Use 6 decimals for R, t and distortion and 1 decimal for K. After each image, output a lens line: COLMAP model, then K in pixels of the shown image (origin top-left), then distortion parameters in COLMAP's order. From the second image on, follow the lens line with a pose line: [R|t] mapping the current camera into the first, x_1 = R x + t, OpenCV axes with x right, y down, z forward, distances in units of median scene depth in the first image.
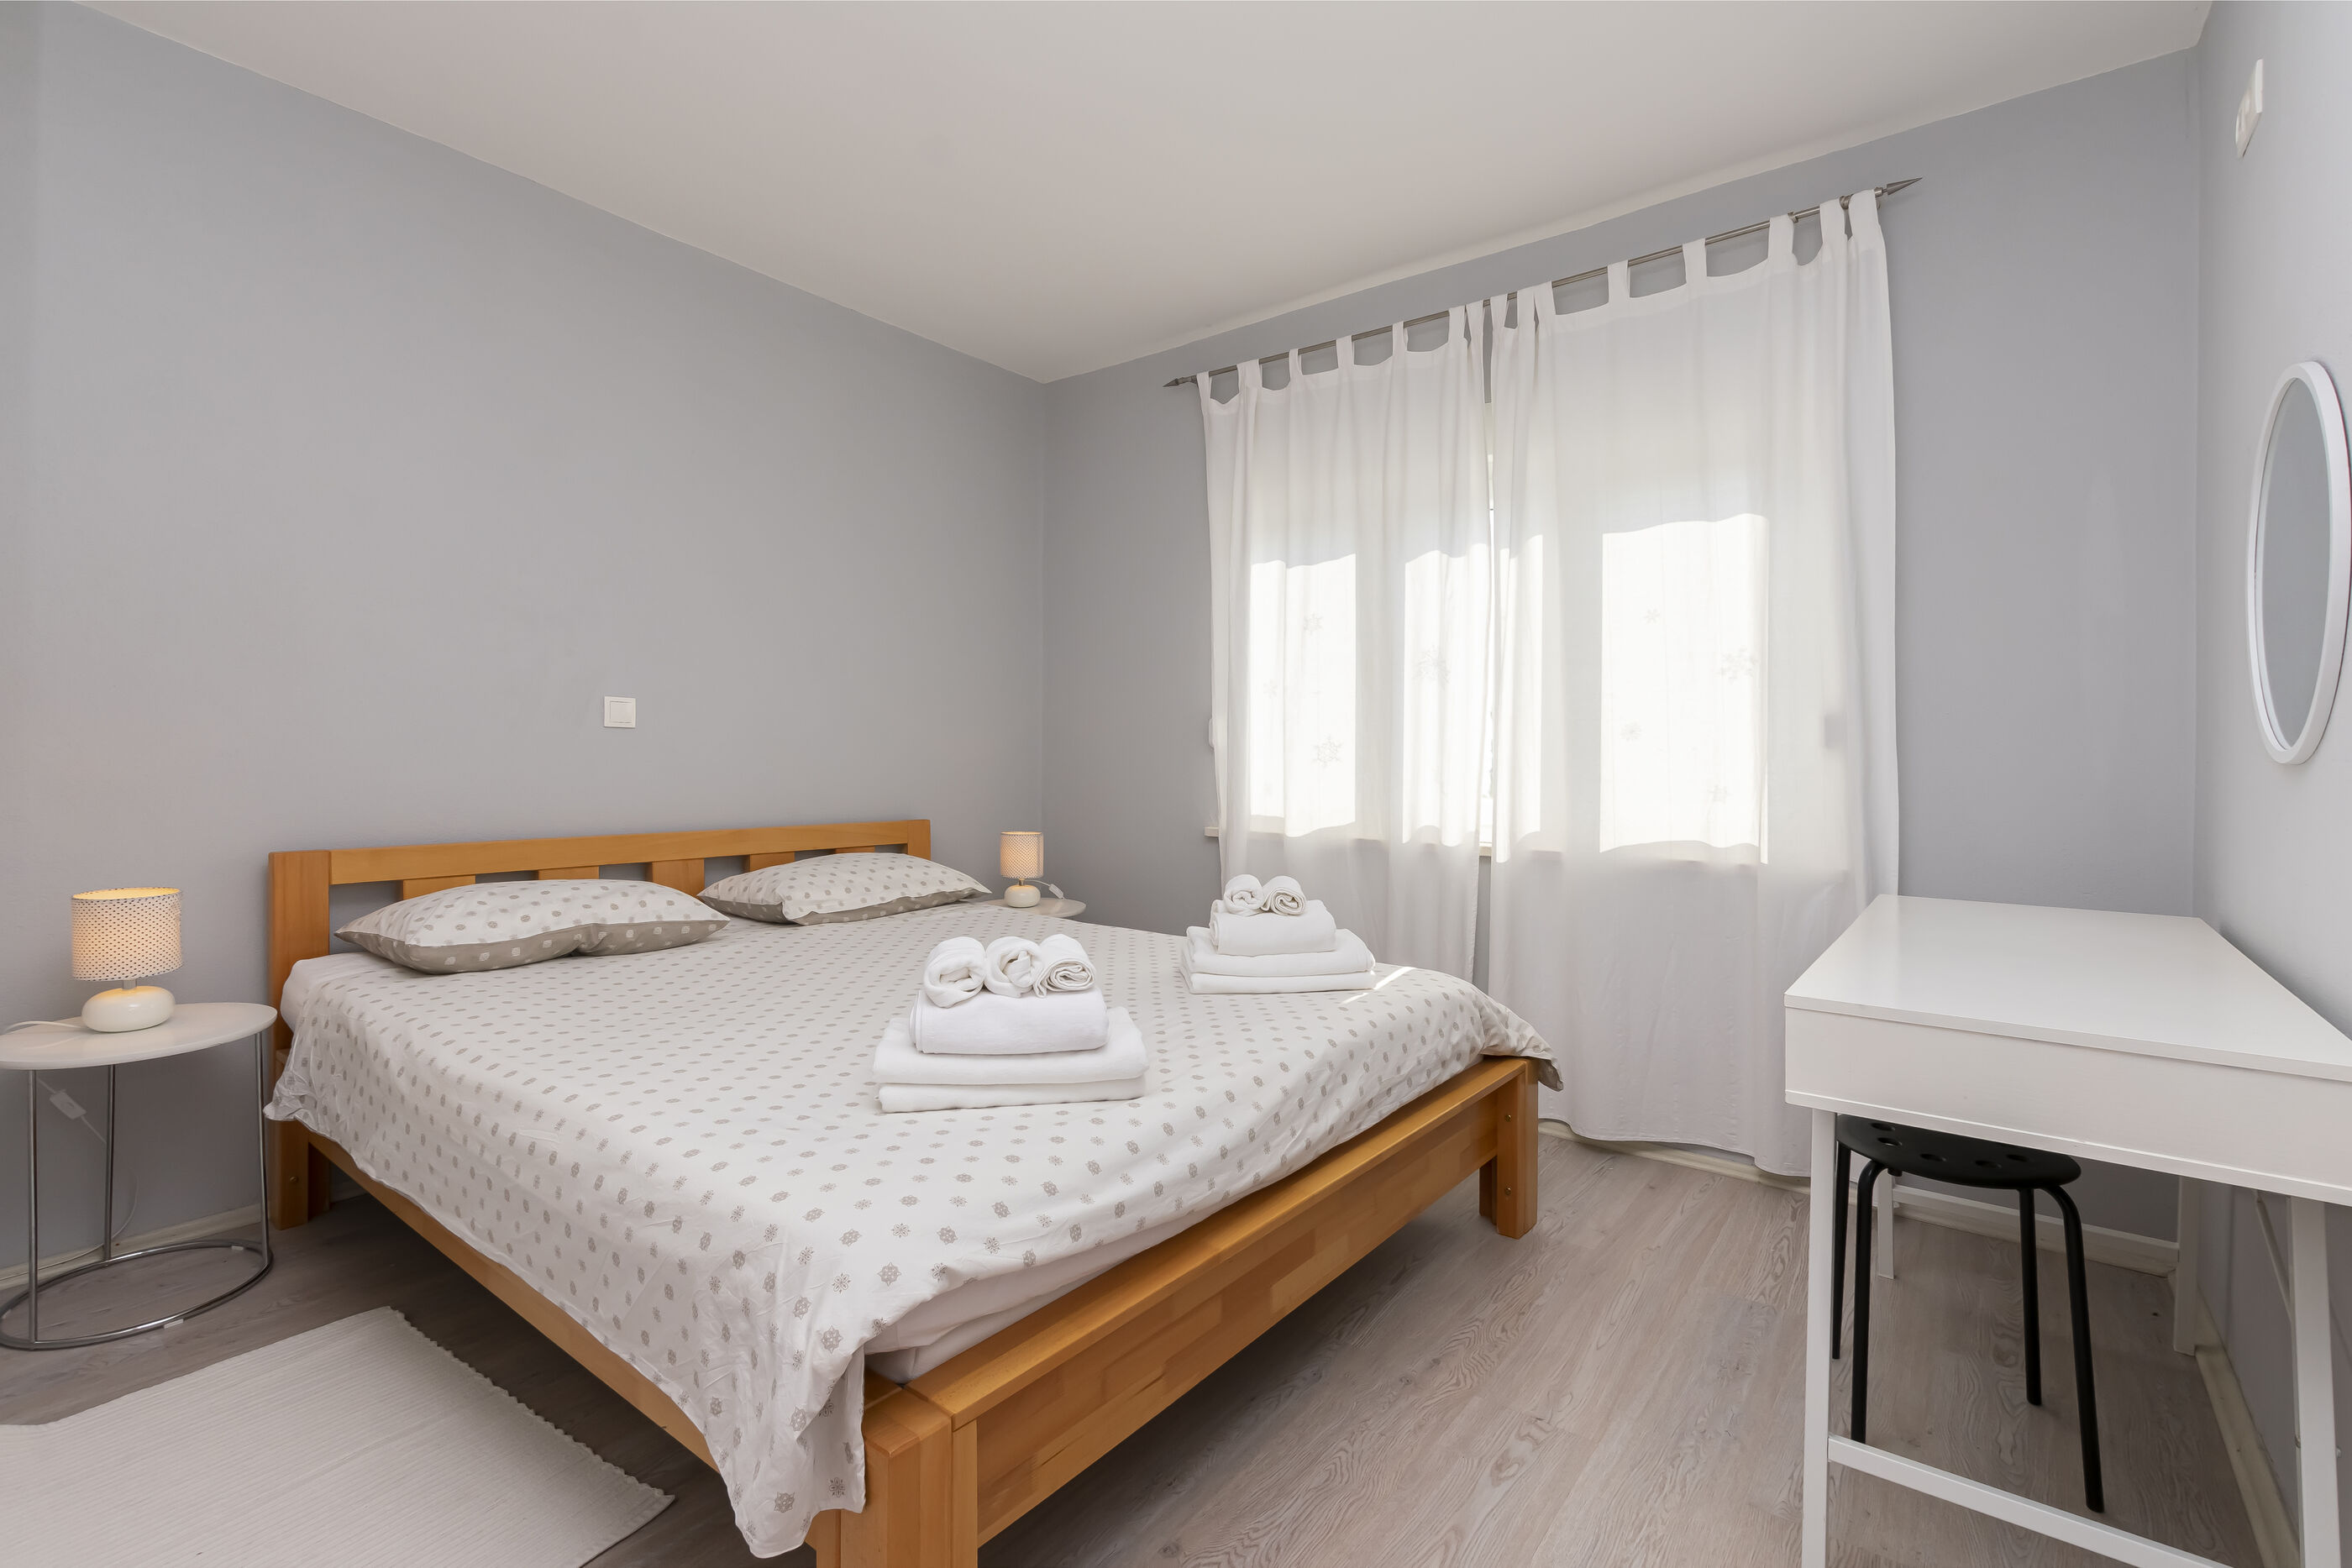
lens RADIAL K [[1054.5, 0, 1173.5], [0, 1054.5, 769.5], [0, 0, 1]] dist [-0.000587, -0.000227]
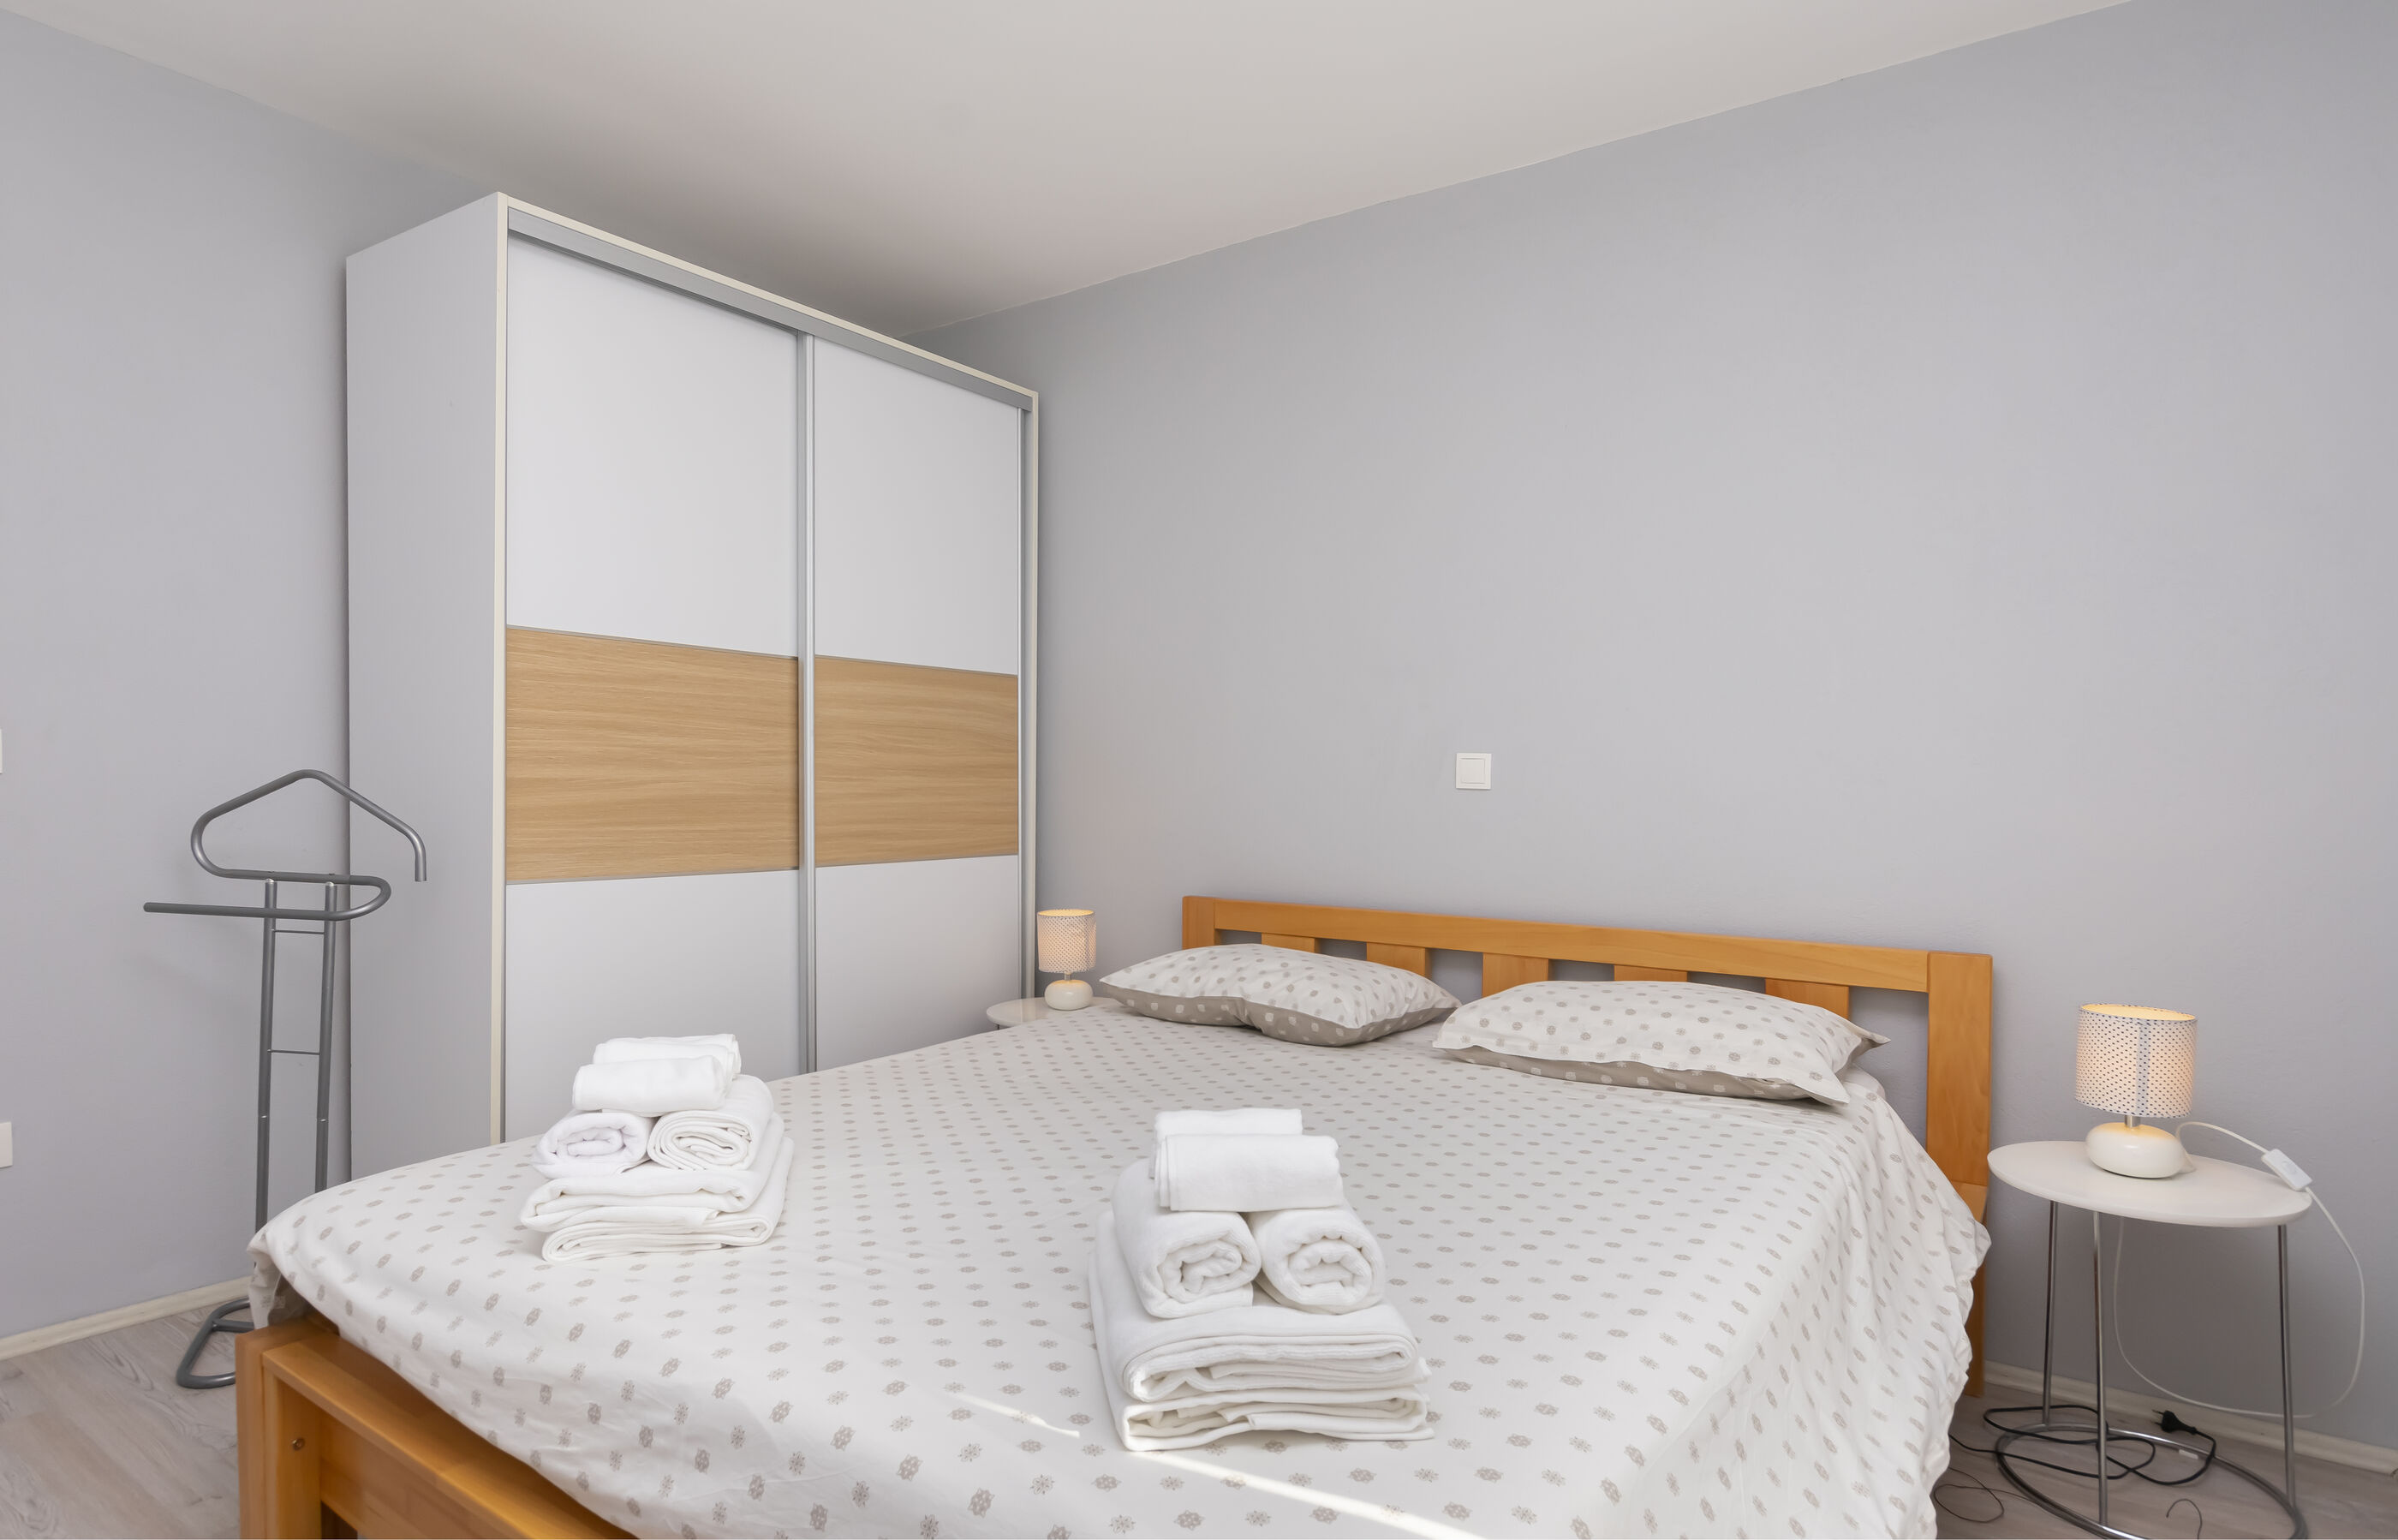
lens RADIAL K [[1283.3, 0, 1197.3], [0, 1283.3, 775.0], [0, 0, 1]] dist [-0.004898, -0.000713]
pose [[0.049731, -0.011466, -0.998697, 0.641060], [-0.019708, 0.999728, -0.012459, -0.043125], [0.998568, 0.020301, 0.049492, 0.930566]]
